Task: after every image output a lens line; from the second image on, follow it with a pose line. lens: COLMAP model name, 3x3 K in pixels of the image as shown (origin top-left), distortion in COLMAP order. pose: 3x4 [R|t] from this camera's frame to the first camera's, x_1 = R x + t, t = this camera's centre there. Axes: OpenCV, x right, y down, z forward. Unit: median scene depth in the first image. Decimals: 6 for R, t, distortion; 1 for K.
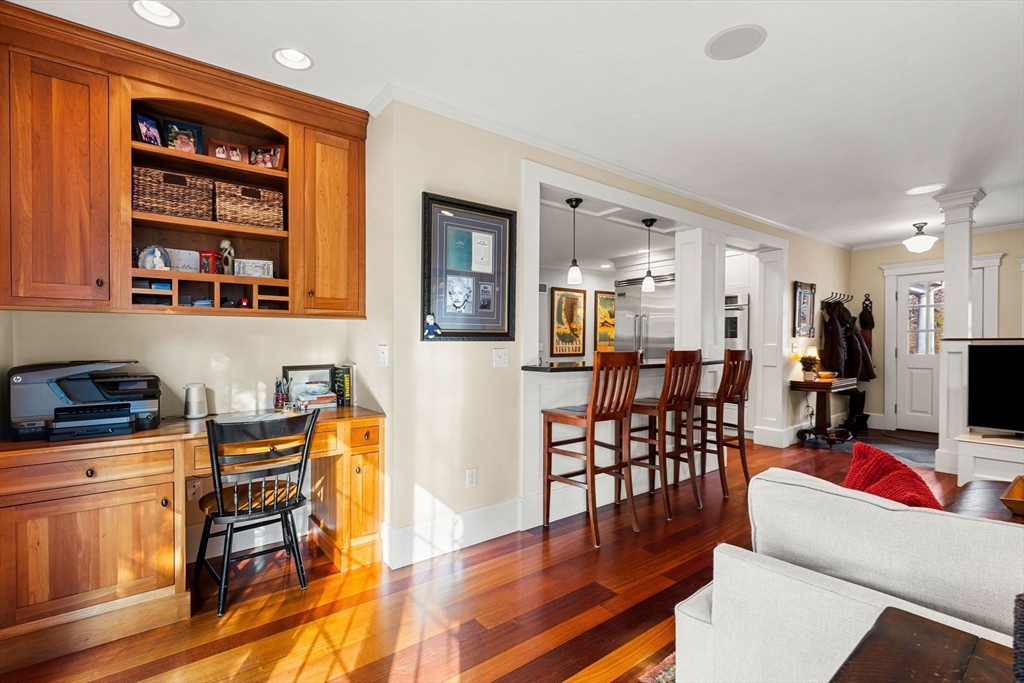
lens RADIAL K [[478.3, 0, 512.4], [0, 478.3, 341.3], [0, 0, 1]] dist [0.000768, -0.000356]
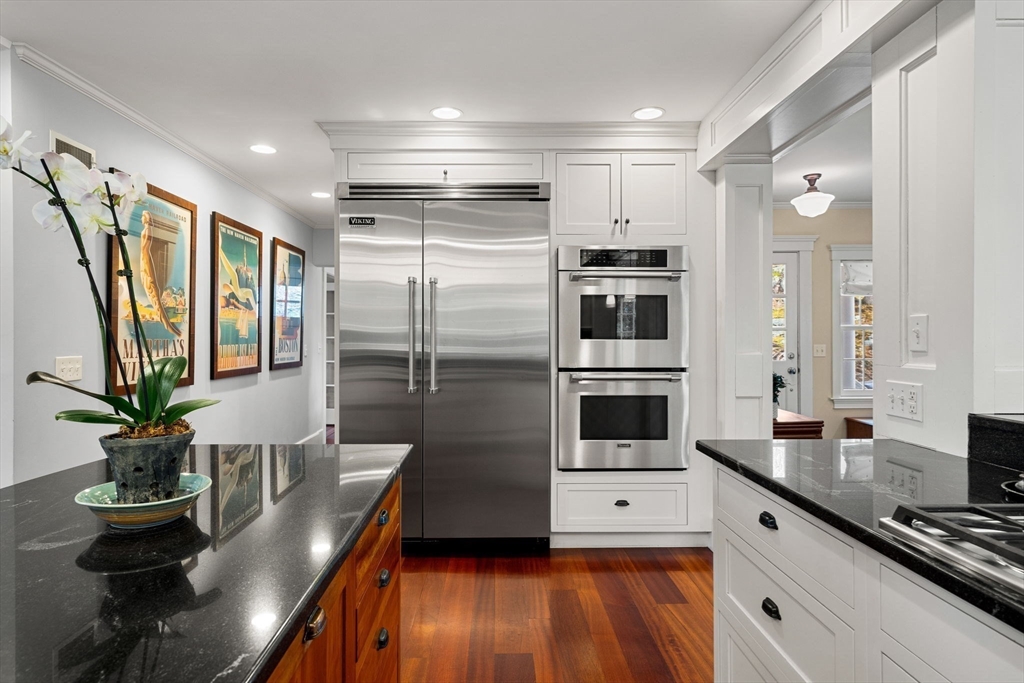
lens RADIAL K [[544.6, 0, 510.9], [0, 544.6, 332.5], [0, 0, 1]] dist [0.004164, -0.000091]
pose [[0.589461, 0.003124, 0.807791, -0.042649], [0.003019, 0.999977, -0.006070, -0.006040], [-0.807791, 0.006017, 0.589438, 0.575670]]
